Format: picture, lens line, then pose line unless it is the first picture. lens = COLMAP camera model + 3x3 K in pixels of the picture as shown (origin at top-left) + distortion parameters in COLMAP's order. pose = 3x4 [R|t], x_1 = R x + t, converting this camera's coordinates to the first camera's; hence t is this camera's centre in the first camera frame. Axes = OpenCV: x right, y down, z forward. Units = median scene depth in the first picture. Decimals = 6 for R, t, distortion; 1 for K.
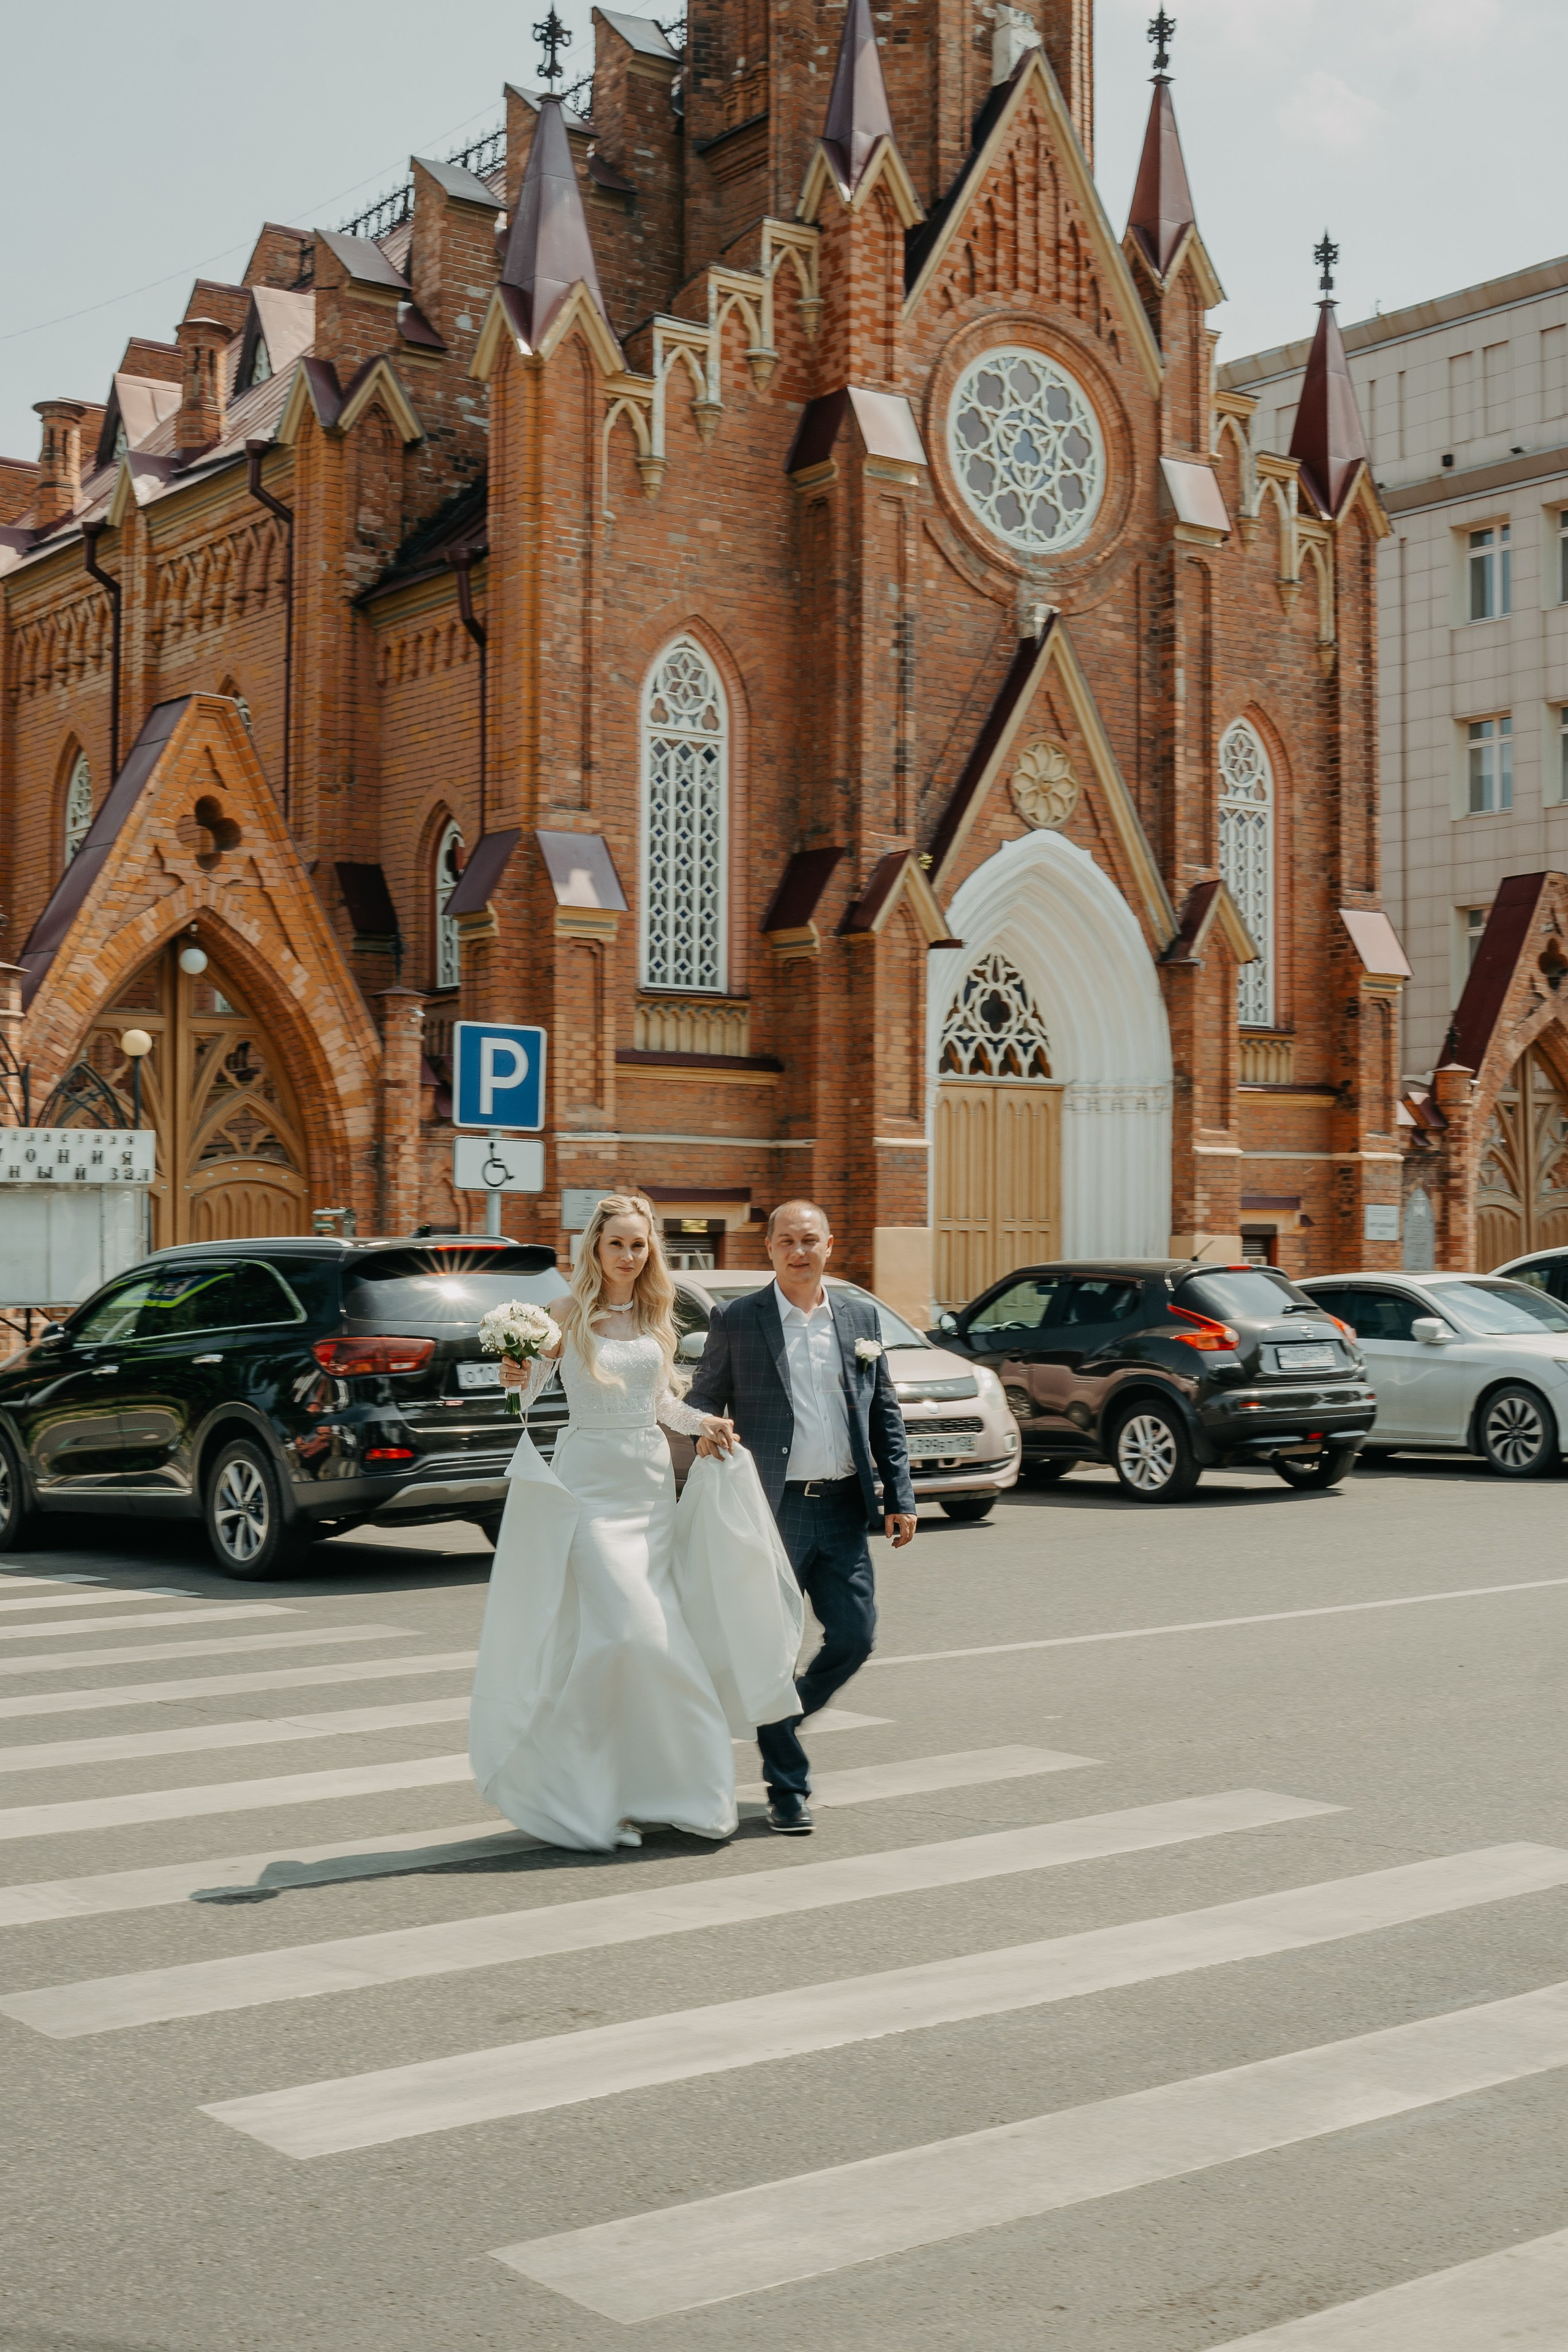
lens RADIAL K [[2931.8, 0, 775.7], [0, 2931.8, 1179.2], [0, 0, 1]] dist [-0.106782, 0.075140]
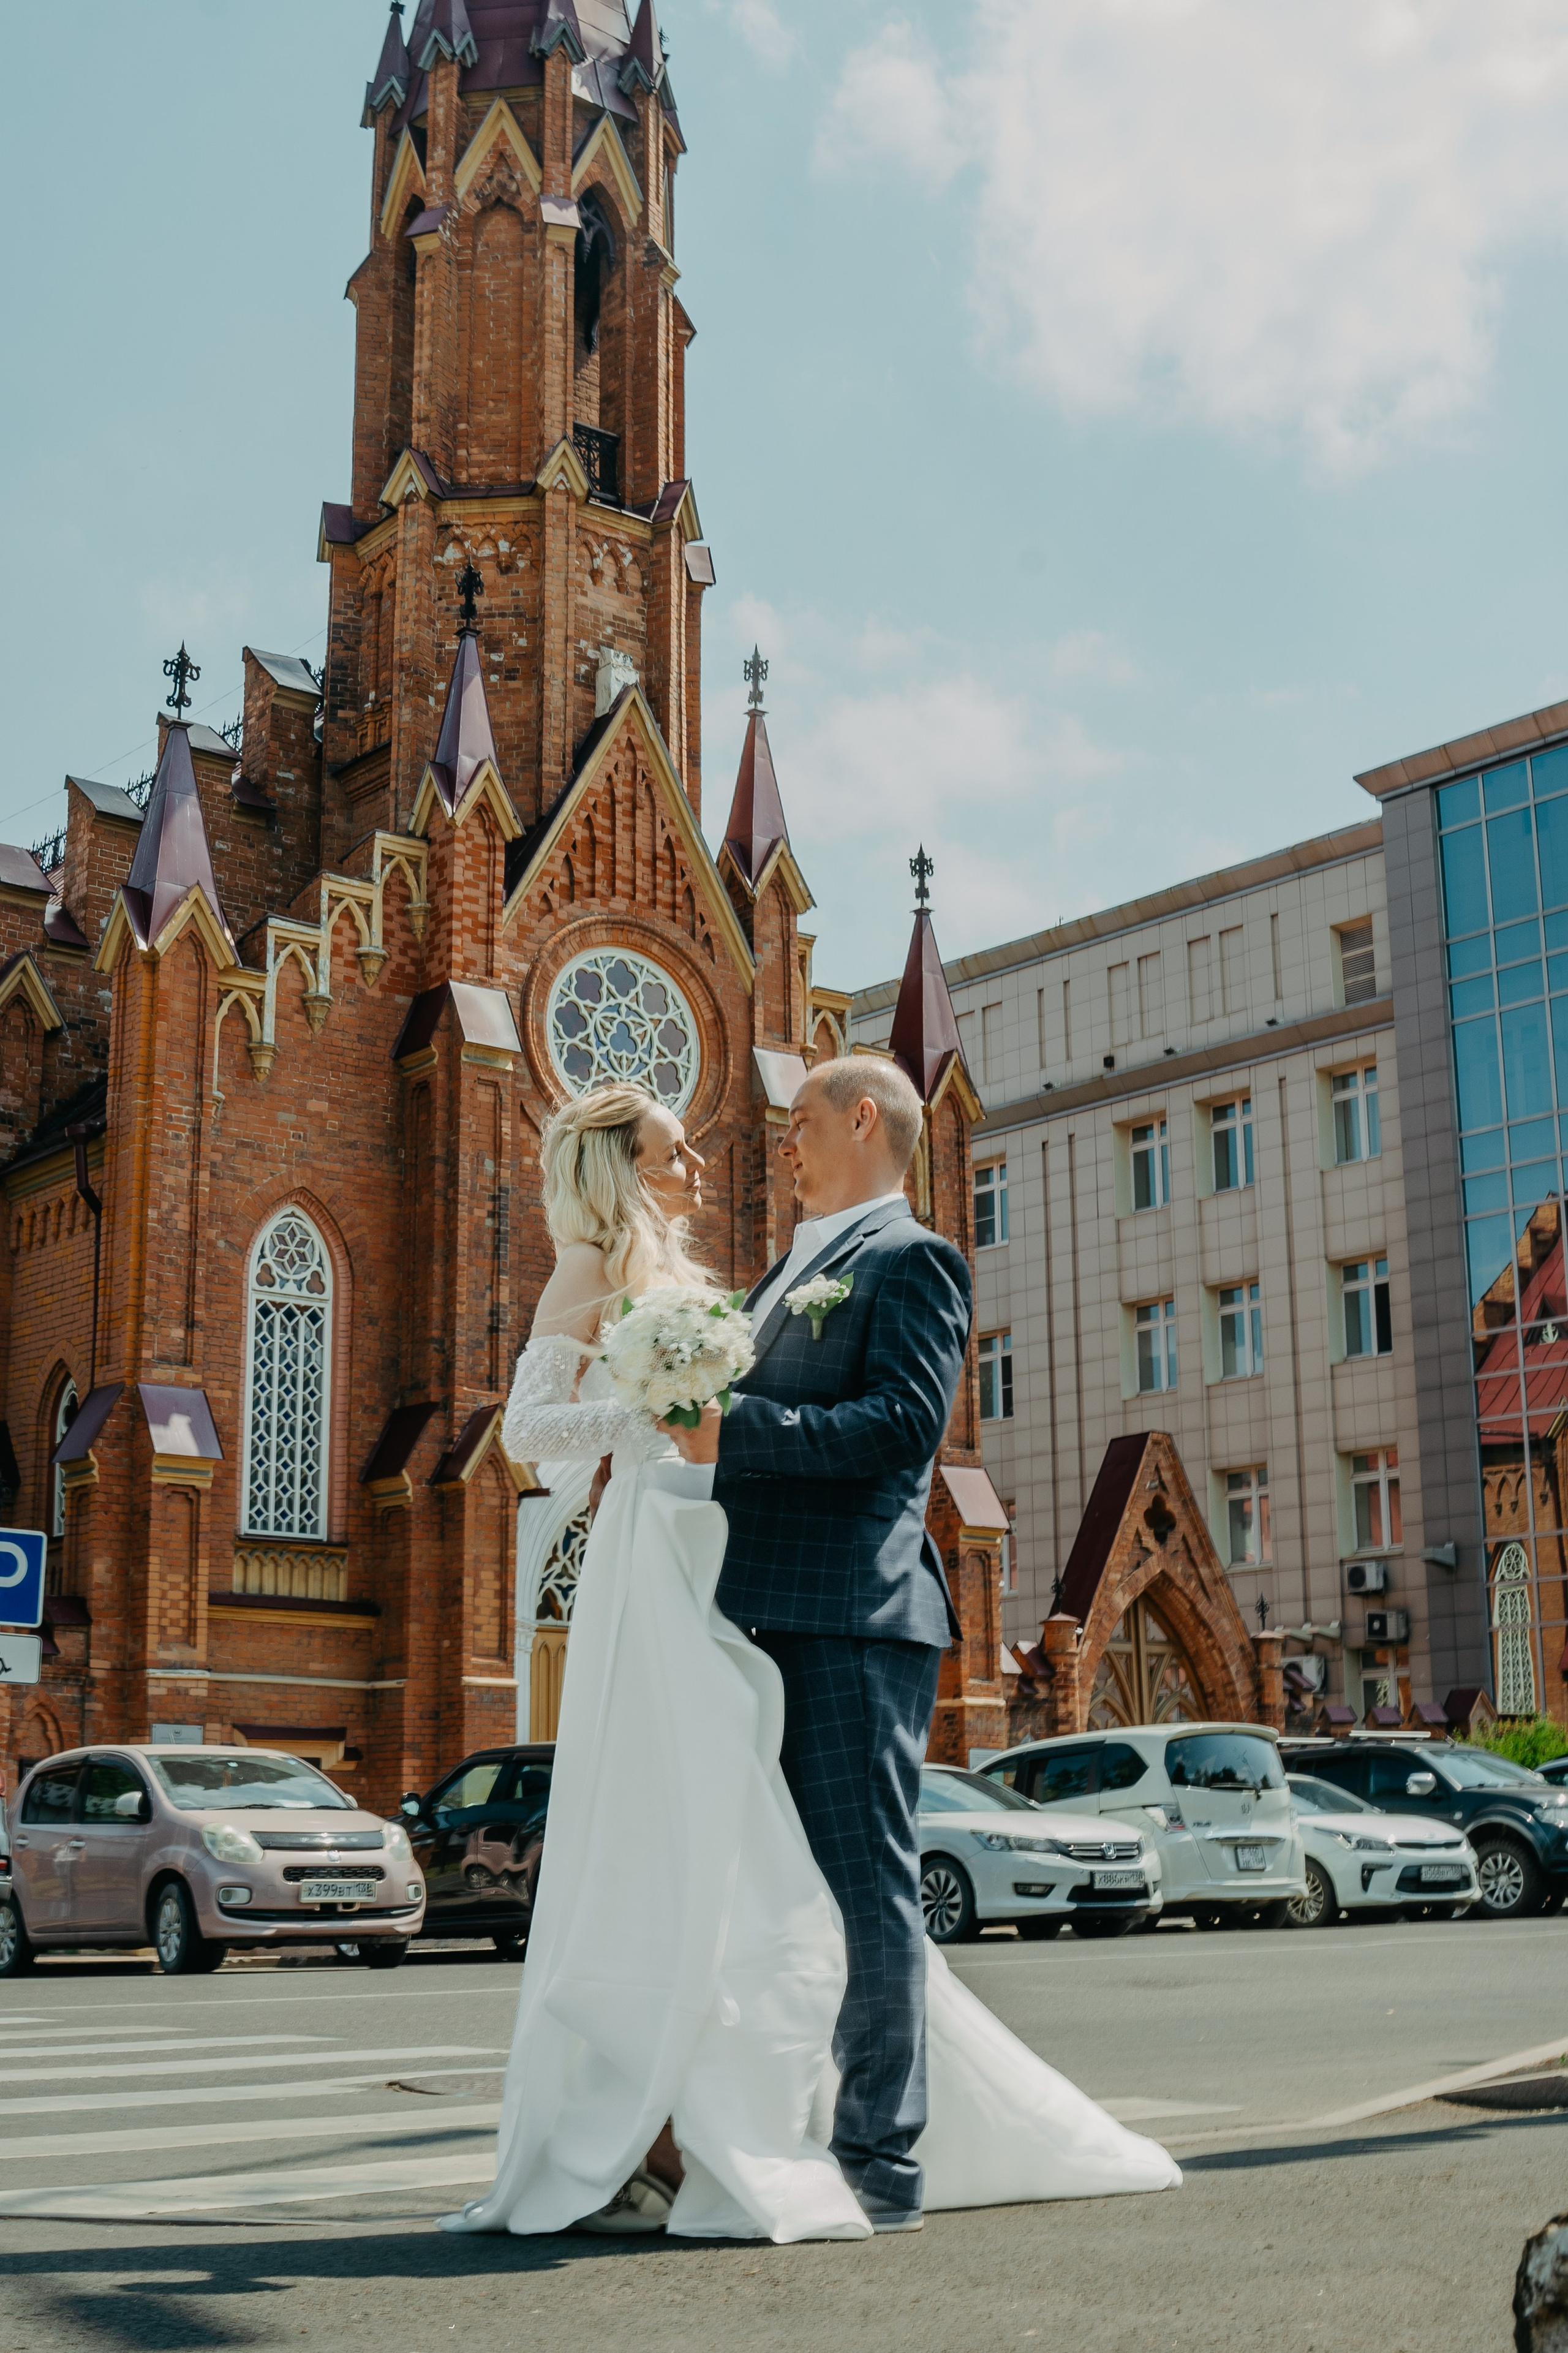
lens RADIAL K [[2987.8, 0, 831.3], [0, 2987.8, 1142.5], [0, 0, 1]] dist [-0.098531, 0.047808]
pose [[0.997575, 0.000876, 0.069590, 0.088943], [0.014606, 0.975017, -0.221648, 0.036362], [-0.068045, 0.222127, 0.972640, -0.084106]]
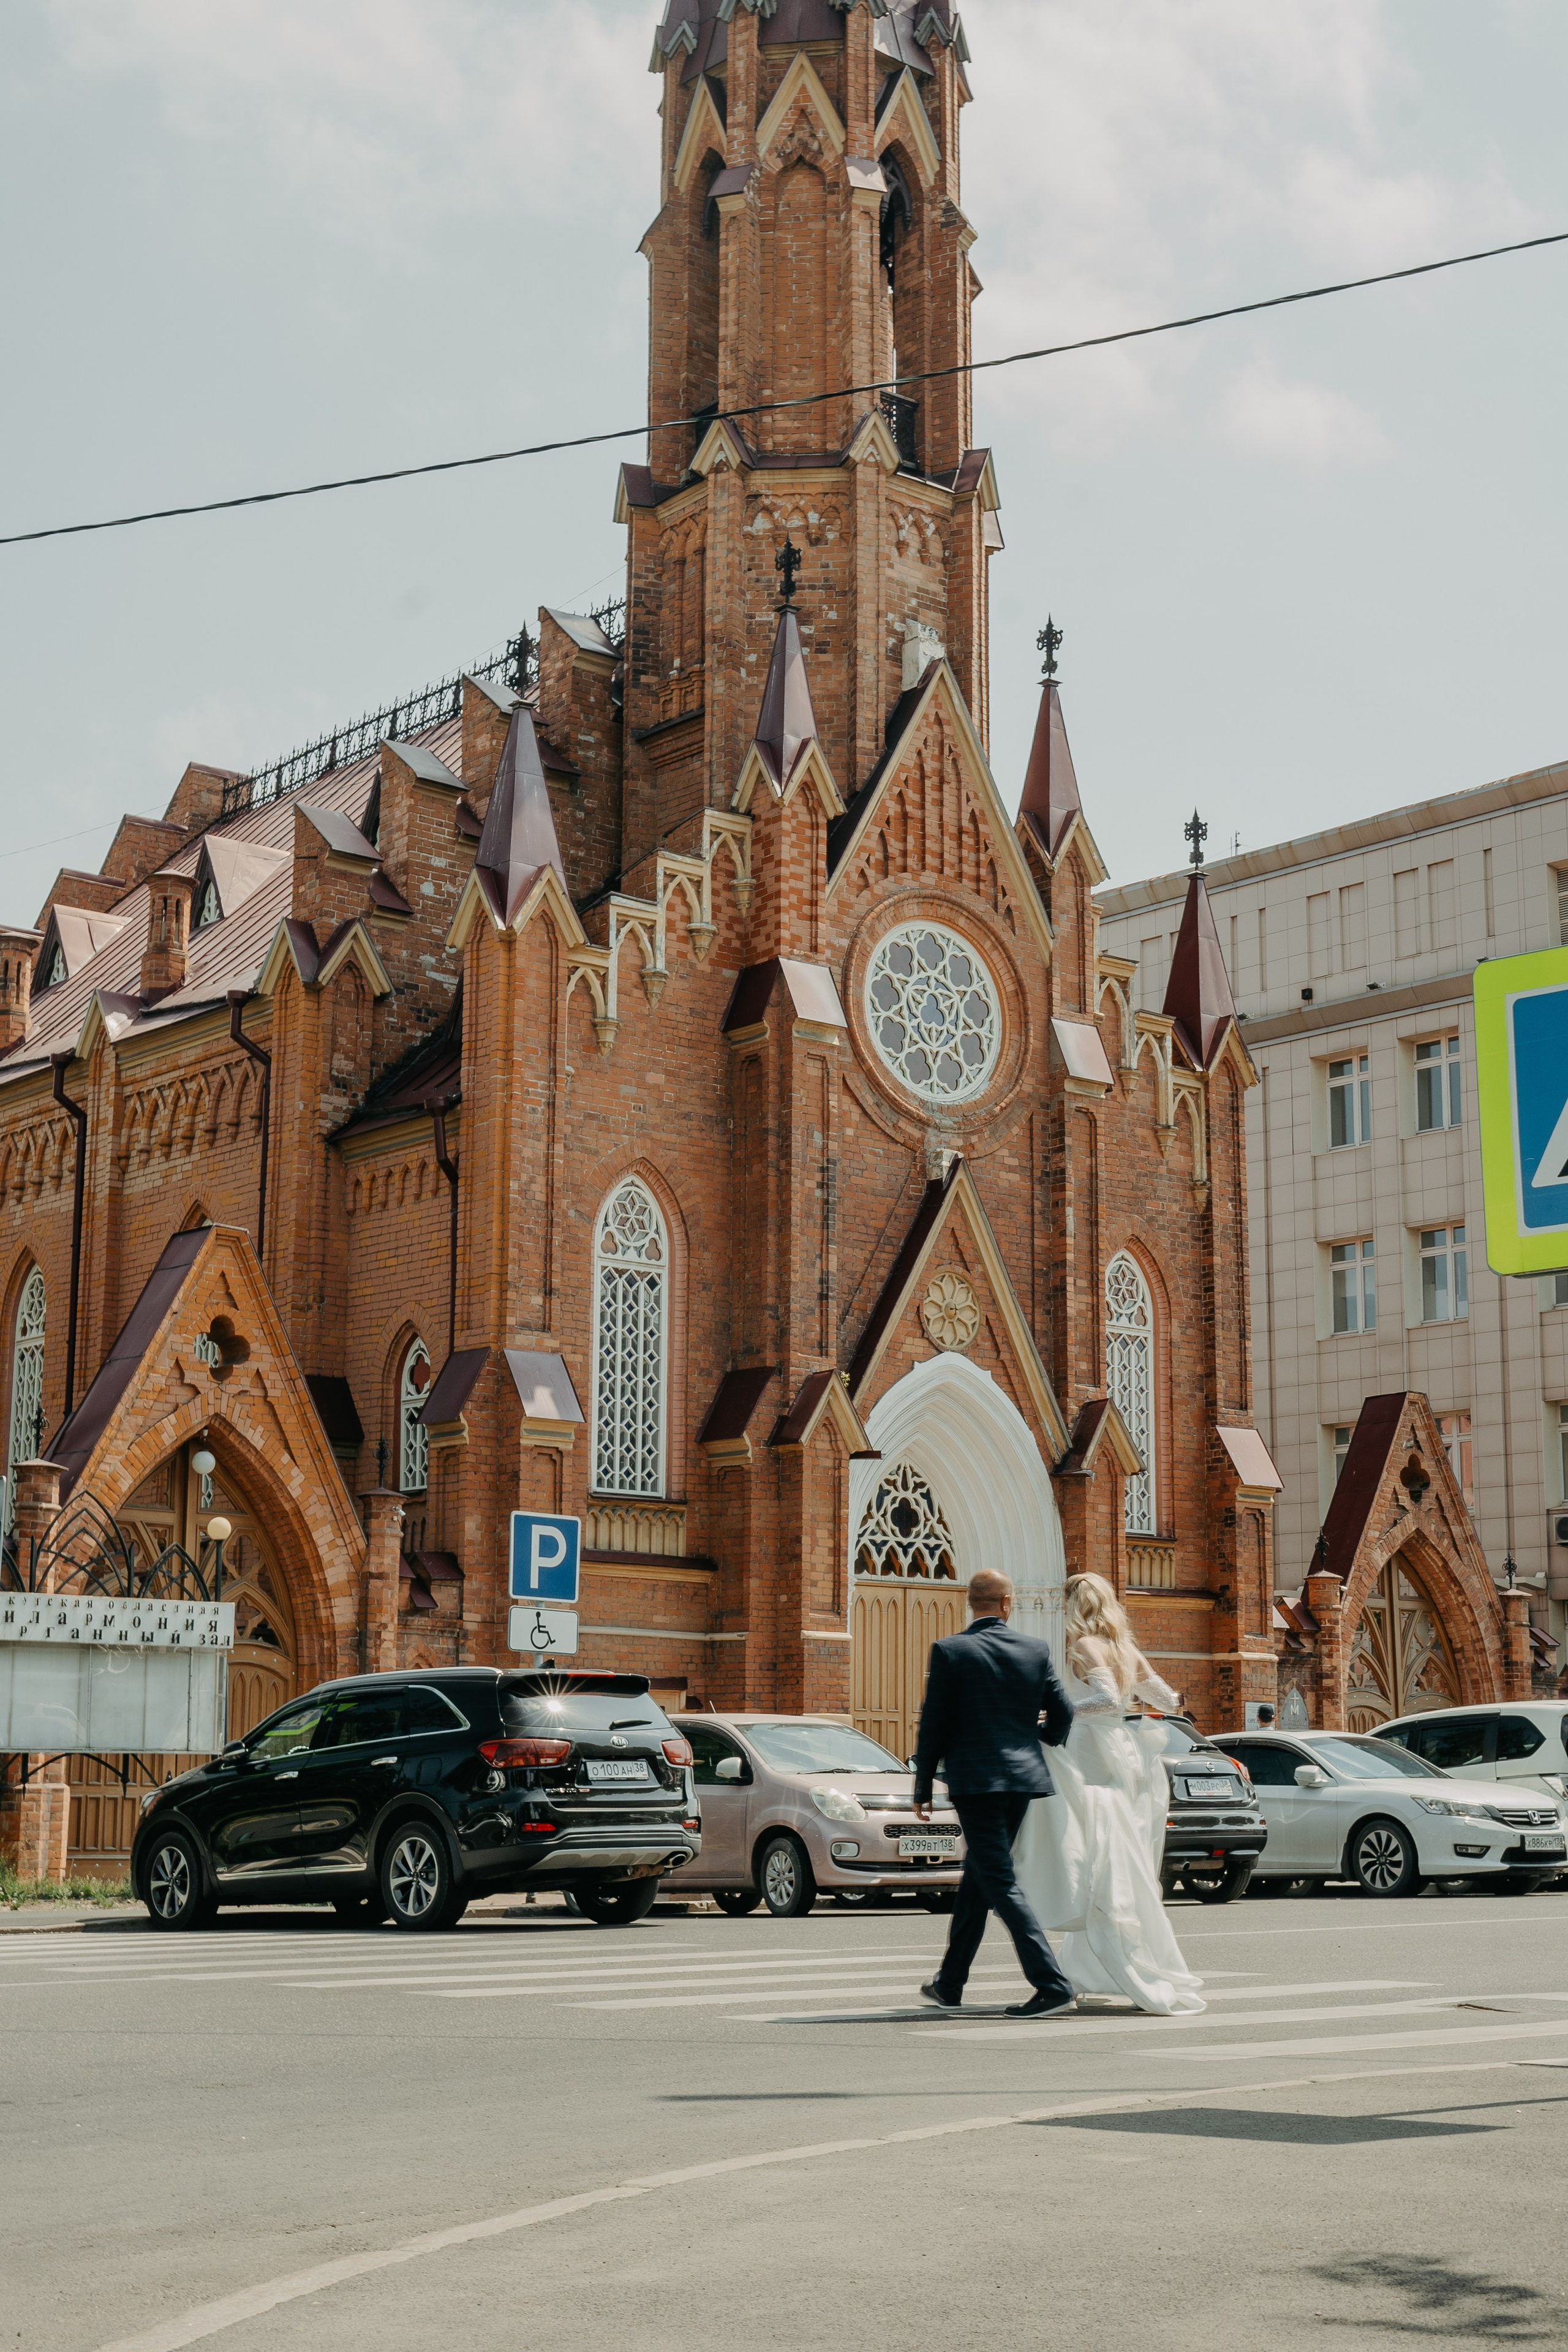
lens RADIAL K [[3339.7, 0, 752.6], [0, 3339.7, 1156.9], [0, 0, 1]] dist [-0.025038, -0.036086]
pose [[0.998180, 0.013929, 0.058676, -0.059139], [-0.003692, 0.985251, -0.171075, 0.024382], [-0.060193, 0.170547, 0.983509, -0.254068]]
